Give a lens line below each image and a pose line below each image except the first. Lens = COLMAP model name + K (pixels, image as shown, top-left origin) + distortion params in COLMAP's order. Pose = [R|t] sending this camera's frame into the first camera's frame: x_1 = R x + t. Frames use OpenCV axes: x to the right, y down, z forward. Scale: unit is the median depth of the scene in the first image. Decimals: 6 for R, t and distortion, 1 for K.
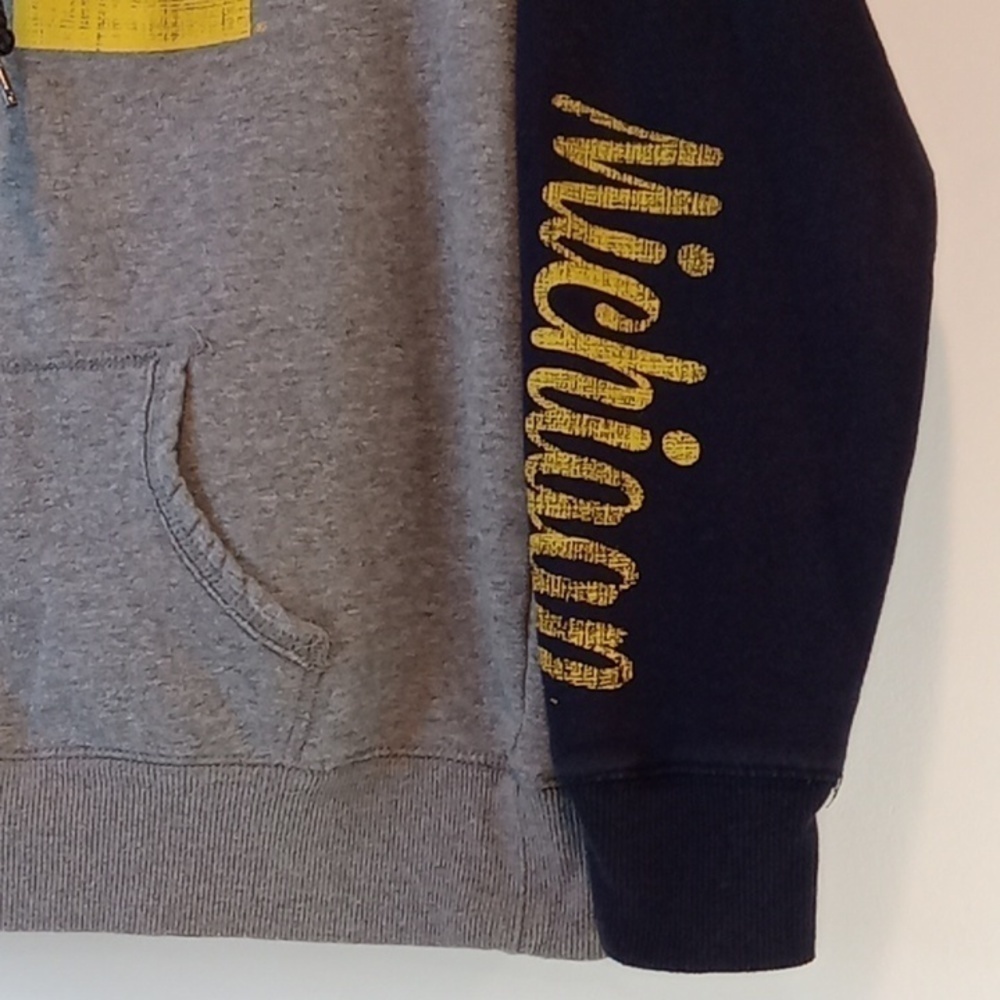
lens RADIAL K [[1645.5, 0, 530.1], [0, 1645.5, 500.6], [0, 0, 1]] dist [0.067755, -0.507813]
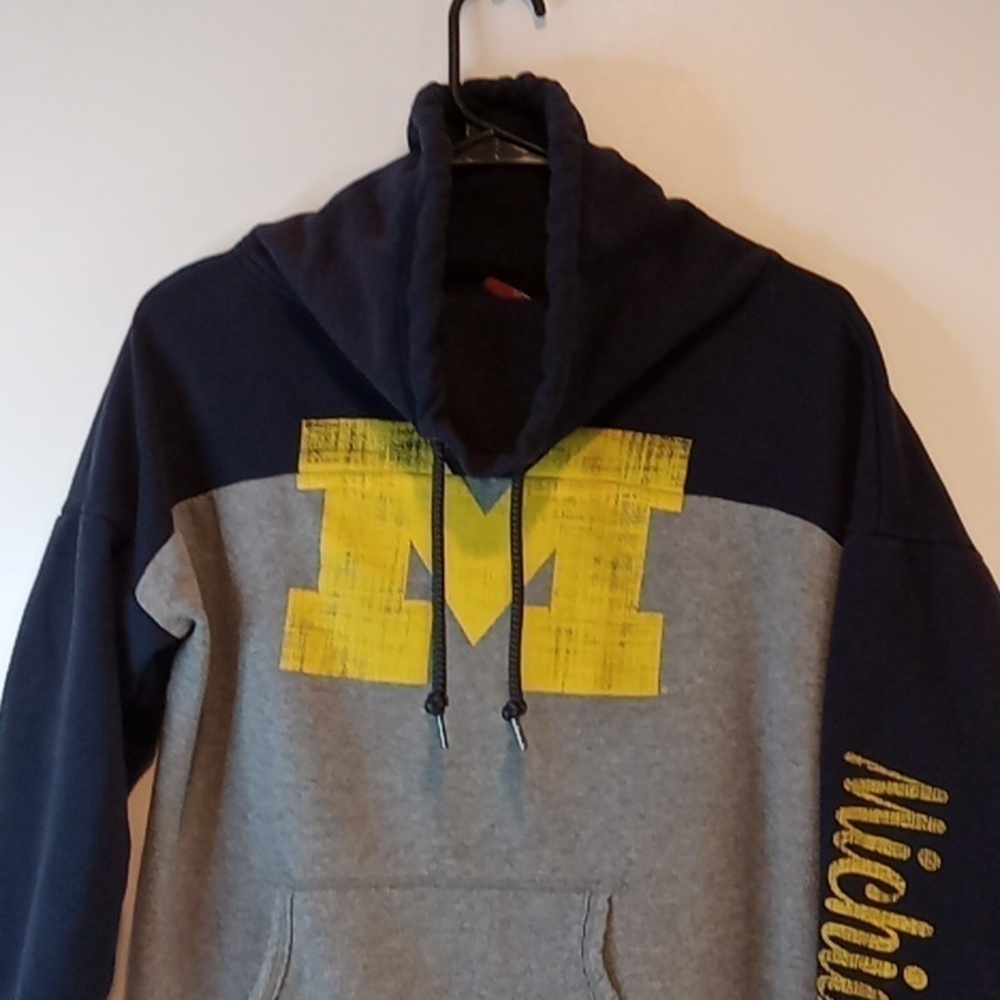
lens RADIAL K [[1645.5, 0, 530.1], [0, 1645.5, 500.6], [0, 0, 1]] dist [0.067755, -0.507813]
pose [[0.992169, 0.047658, -0.115456, -0.116883], [-0.060741, 0.991784, -0.112586, -0.285046], [0.109142, 0.118717, 0.986911, -0.675440]]
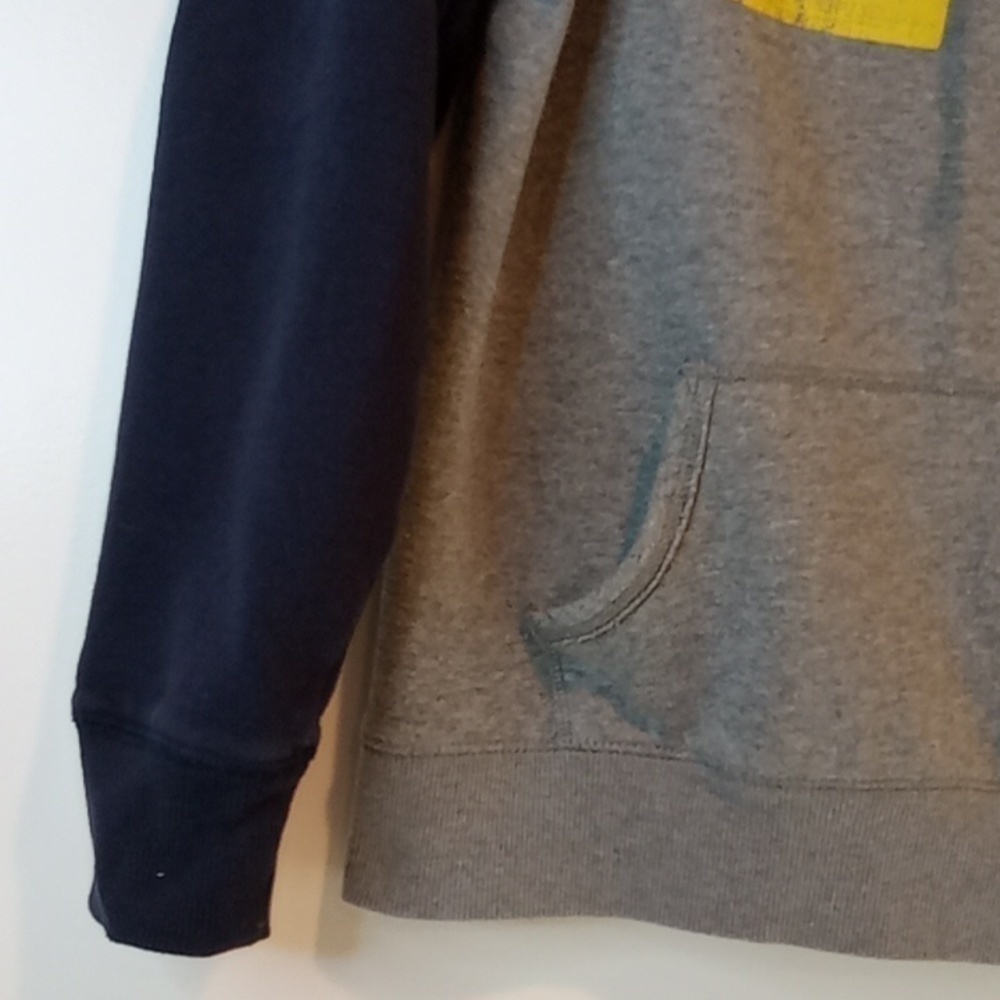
lens RADIAL K [[1645.5, 0, 530.1], [0, 1645.5, 500.6], [0, 0, 1]] dist [0.067755, -0.507813]
pose [[0.993564, 0.106998, 0.037172, -0.662526], [-0.108327, 0.993471, 0.035797, -0.021889], [-0.033099, -0.039593, 0.998668, 0.030613]]
